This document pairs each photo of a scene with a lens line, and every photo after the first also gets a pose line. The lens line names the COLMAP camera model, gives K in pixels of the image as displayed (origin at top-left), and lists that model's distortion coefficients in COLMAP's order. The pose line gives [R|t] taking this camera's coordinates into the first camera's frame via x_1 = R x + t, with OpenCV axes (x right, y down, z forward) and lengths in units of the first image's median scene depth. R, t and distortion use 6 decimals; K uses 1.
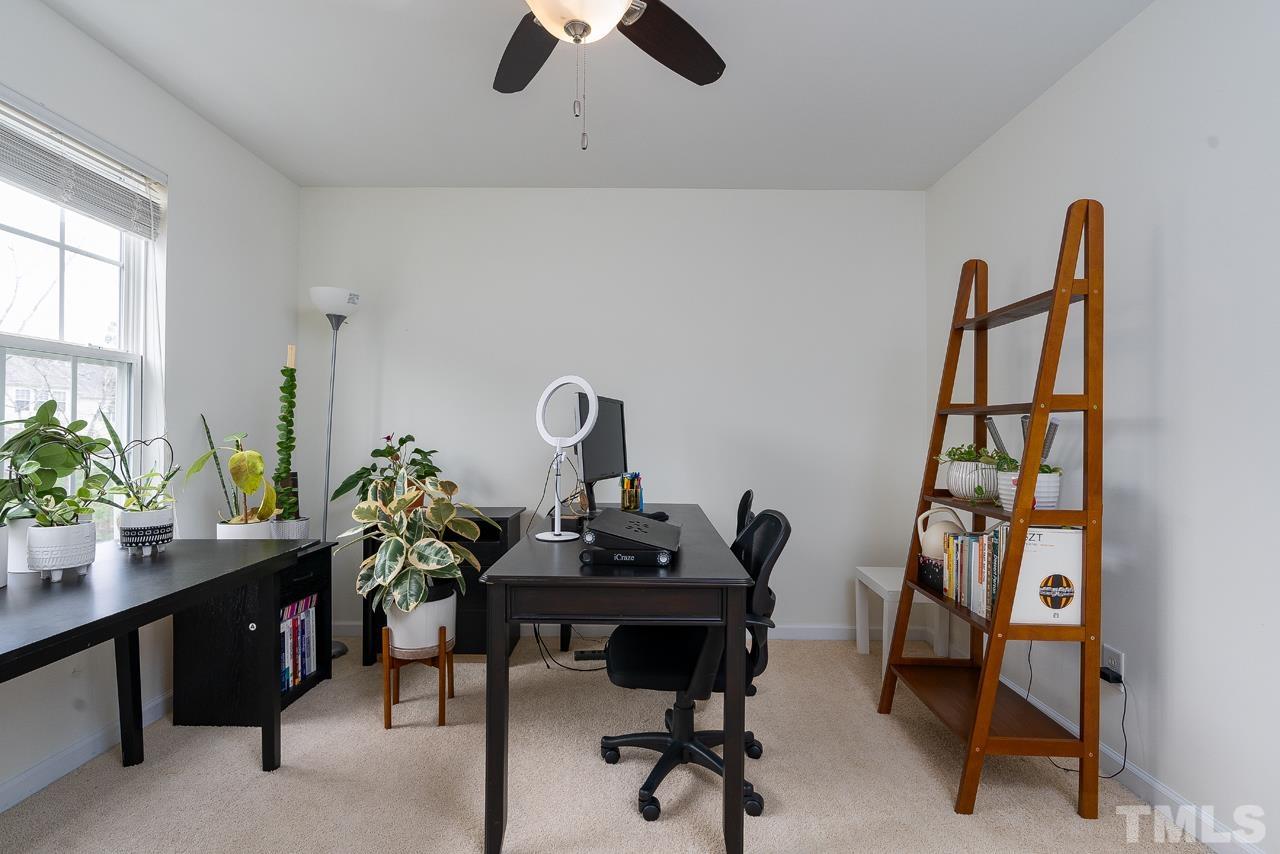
lens RADIAL K [[582.1, 0, 640.0], [0, 582.1, 427.0], [0, 0, 1]] dist [-0.004392, 0.000316]
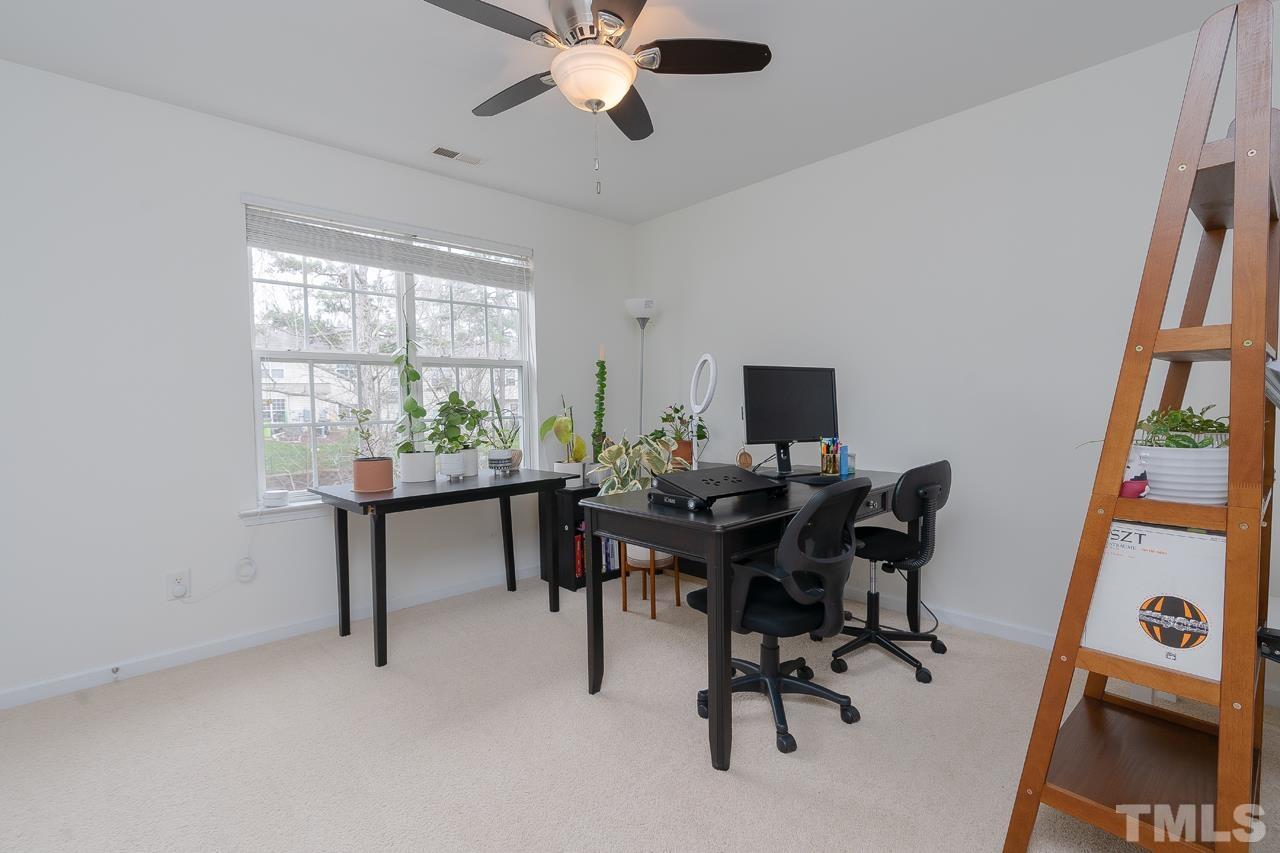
lens RADIAL K [[582.1, 0, 640.0], [0, 582.1, 426.5], [0, 0, 1]] dist [-0.004392, 0.000316]
pose [[0.677902, 0.009799, -0.735087, 0.629743], [0.028712, 0.998795, 0.039793, 0.009734], [0.734591, -0.048082, 0.676804, 0.079755]]
